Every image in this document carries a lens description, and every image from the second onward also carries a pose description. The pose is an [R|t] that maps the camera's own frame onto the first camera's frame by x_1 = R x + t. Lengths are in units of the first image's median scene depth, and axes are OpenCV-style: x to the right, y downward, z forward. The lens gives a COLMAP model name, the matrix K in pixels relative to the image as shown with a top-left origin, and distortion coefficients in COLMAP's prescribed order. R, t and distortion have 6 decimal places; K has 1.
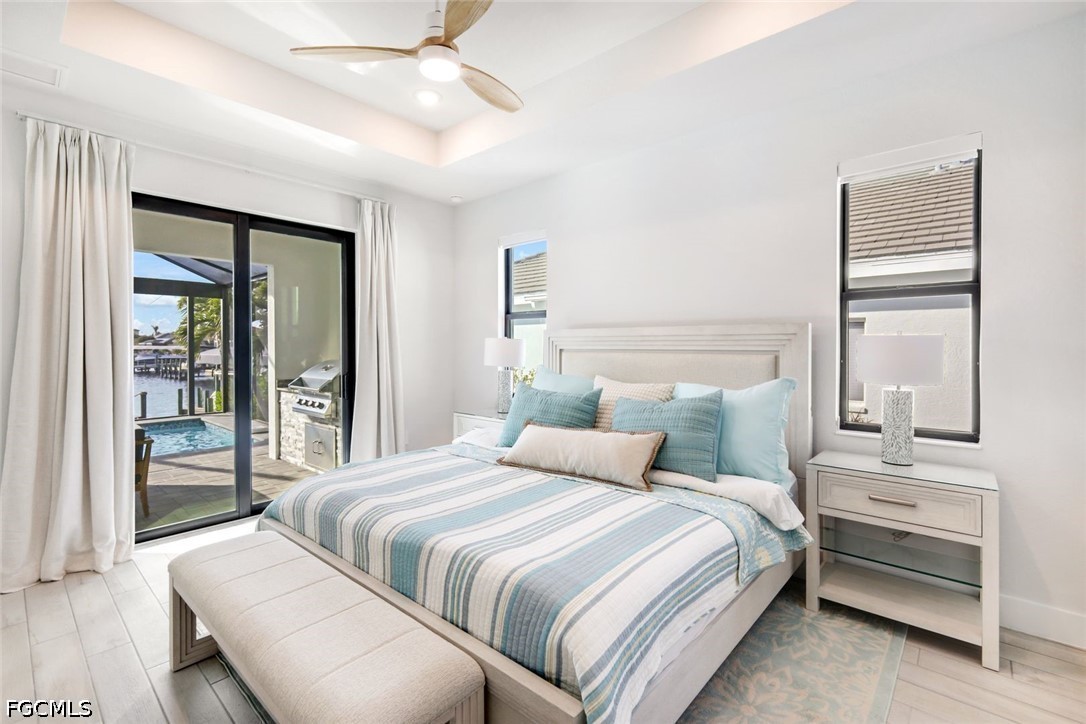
lens RADIAL K [[475.3, 0, 540.2], [0, 475.3, 358.4], [0, 0, 1]] dist [0.003139, -0.000200]
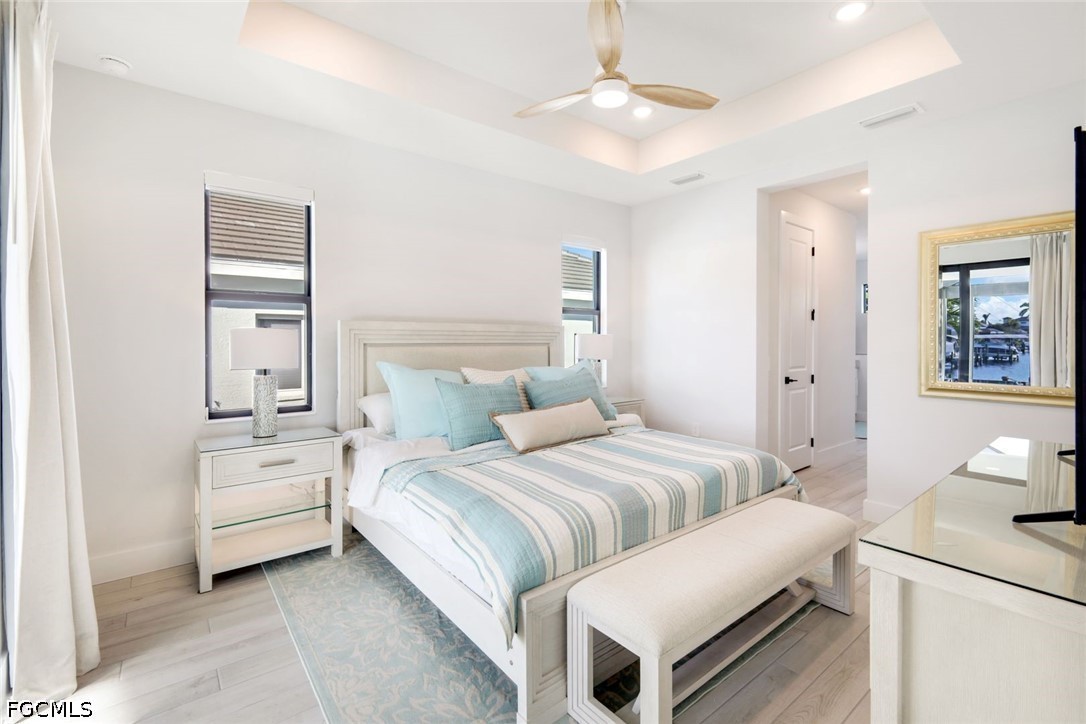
lens RADIAL K [[475.3, 0, 540.2], [0, 475.3, 358.4], [0, 0, 1]] dist [0.003139, -0.000200]
pose [[0.180645, -0.031071, 0.983057, -0.753009], [0.023367, 0.999354, 0.027292, -0.007989], [-0.983271, 0.018041, 0.181254, 0.532576]]
